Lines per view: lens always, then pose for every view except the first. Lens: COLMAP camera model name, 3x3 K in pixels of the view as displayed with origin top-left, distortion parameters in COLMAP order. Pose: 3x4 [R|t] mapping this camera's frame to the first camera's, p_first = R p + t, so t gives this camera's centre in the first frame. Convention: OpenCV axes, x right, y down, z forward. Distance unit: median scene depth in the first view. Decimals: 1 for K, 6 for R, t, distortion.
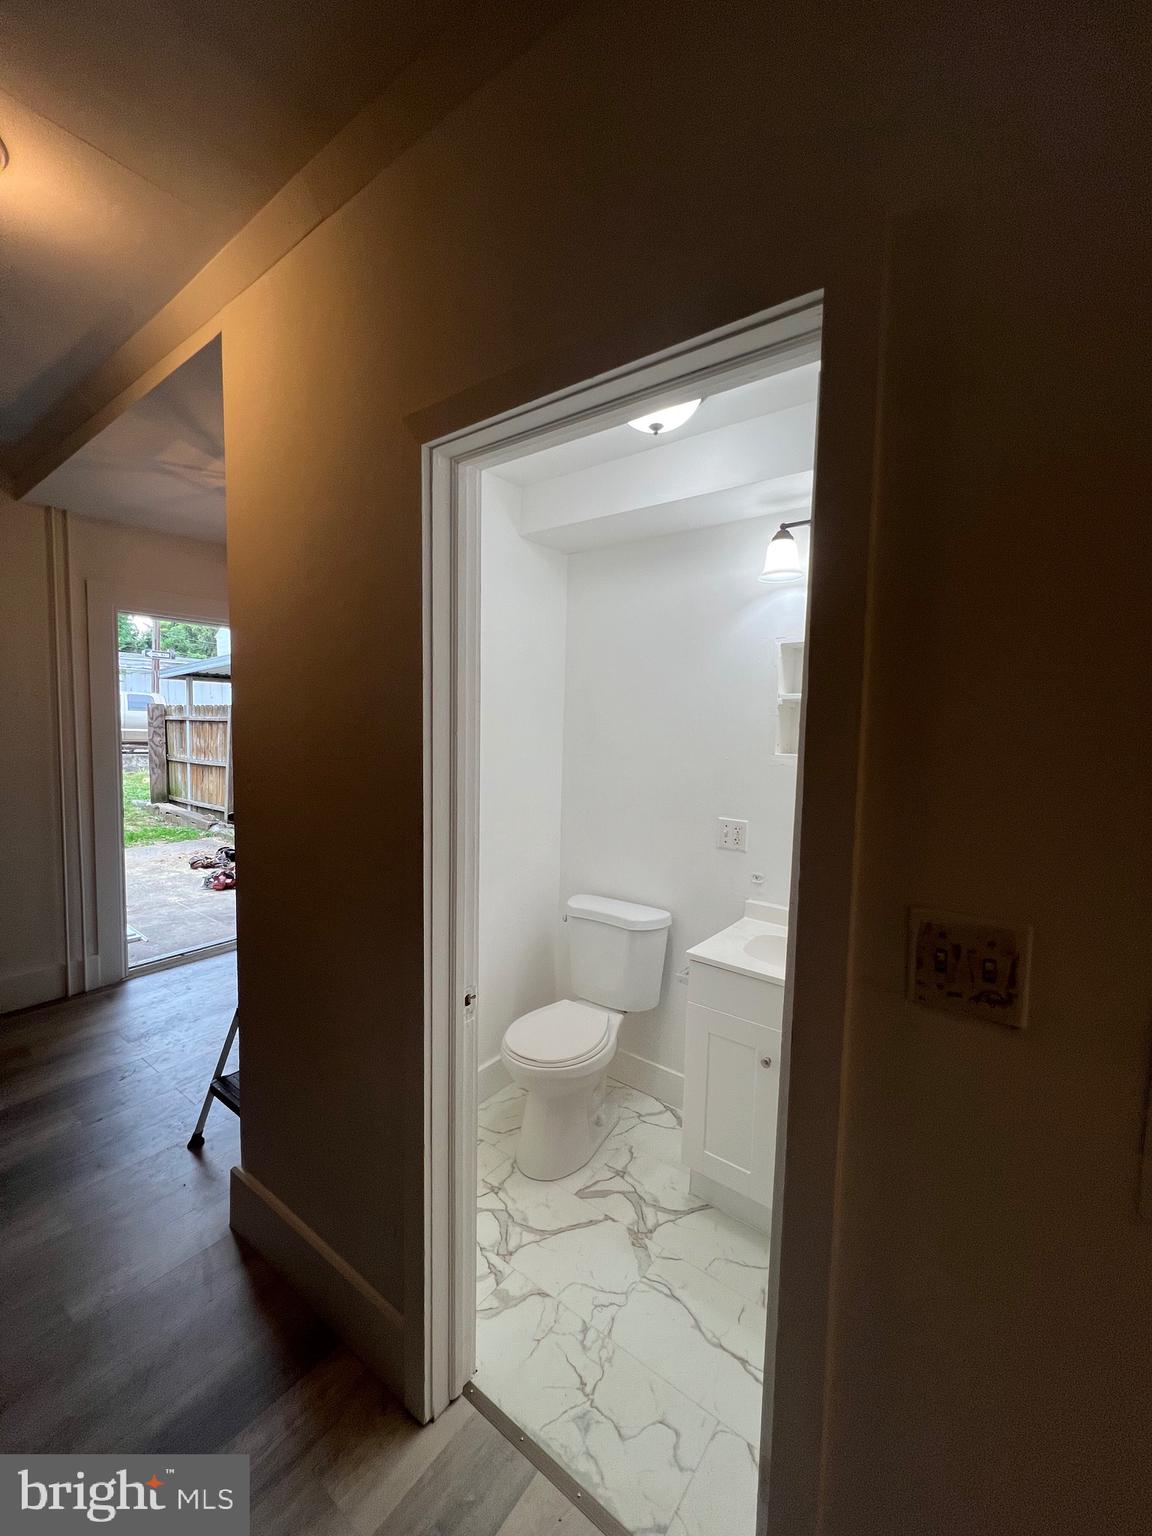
lens RADIAL K [[617.8, 0, 577.4], [0, 617.8, 767.4], [0, 0, 1]] dist [-0.001223, 0.000536]
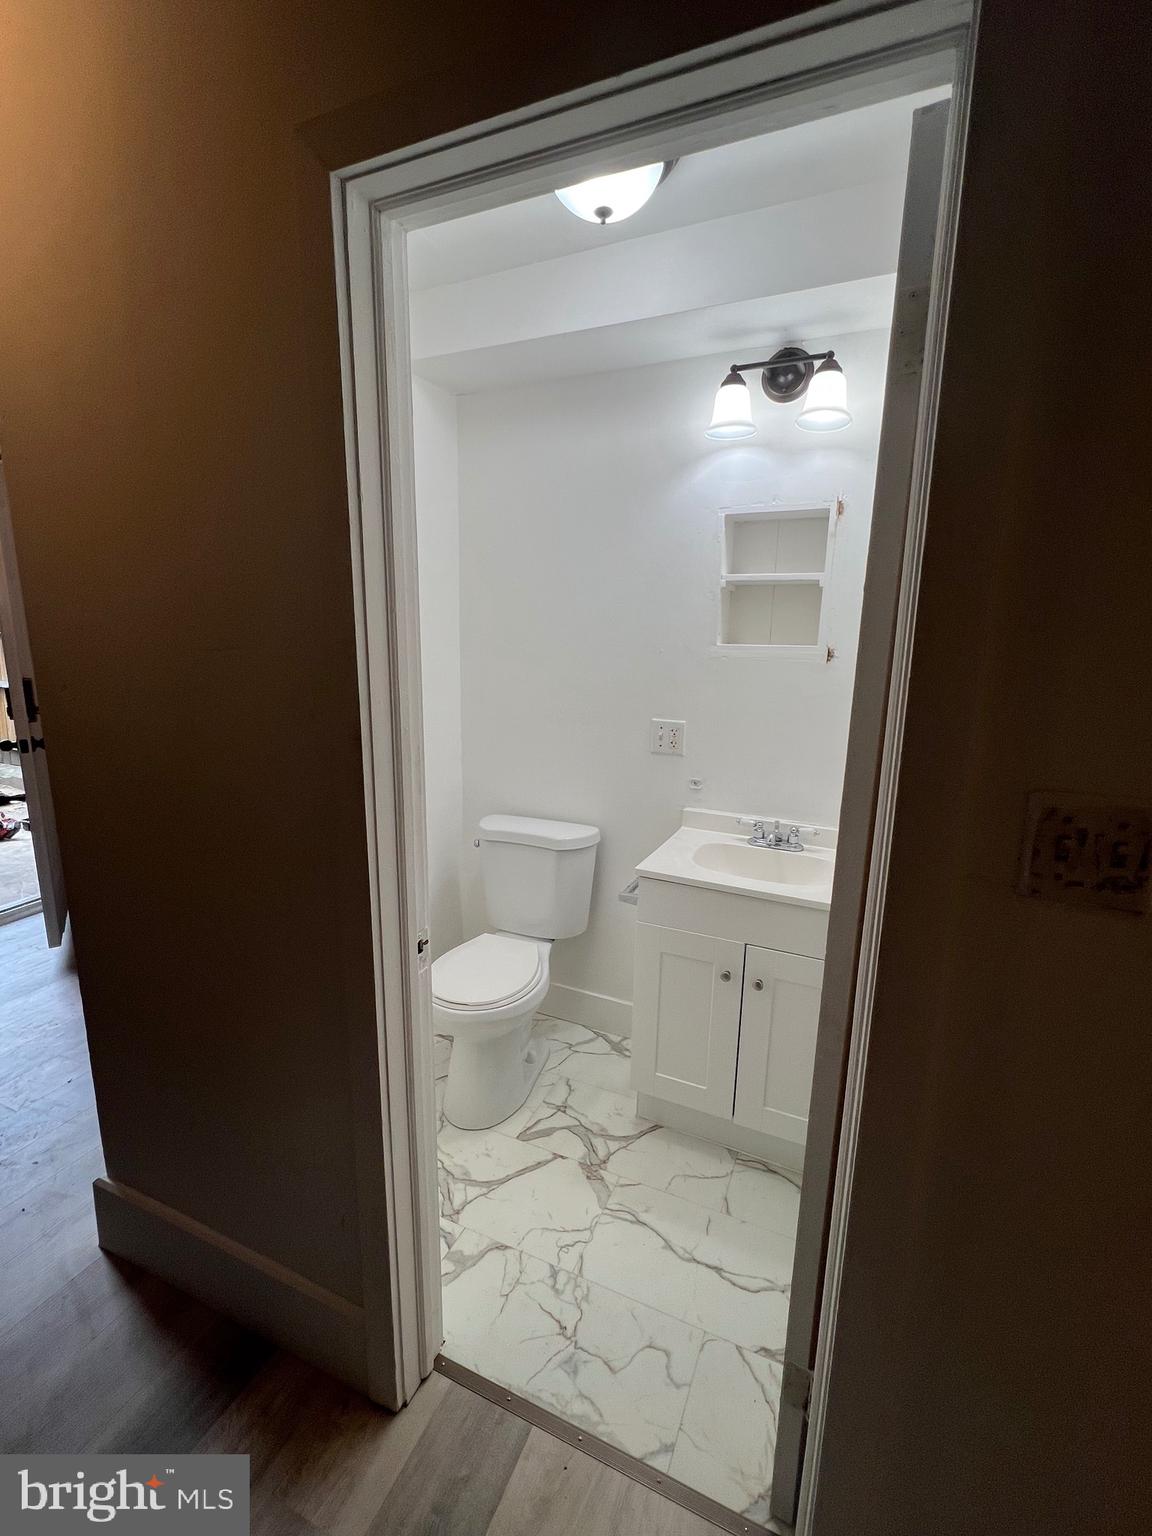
lens RADIAL K [[684.8, 0, 573.8], [0, 684.8, 767.1], [0, 0, 1]] dist [-0.000837, 0.000731]
pose [[0.976002, -0.051239, 0.211647, -0.127570], [0.022772, 0.990610, 0.134810, 0.020620], [-0.216567, -0.126756, 0.968004, 0.091096]]
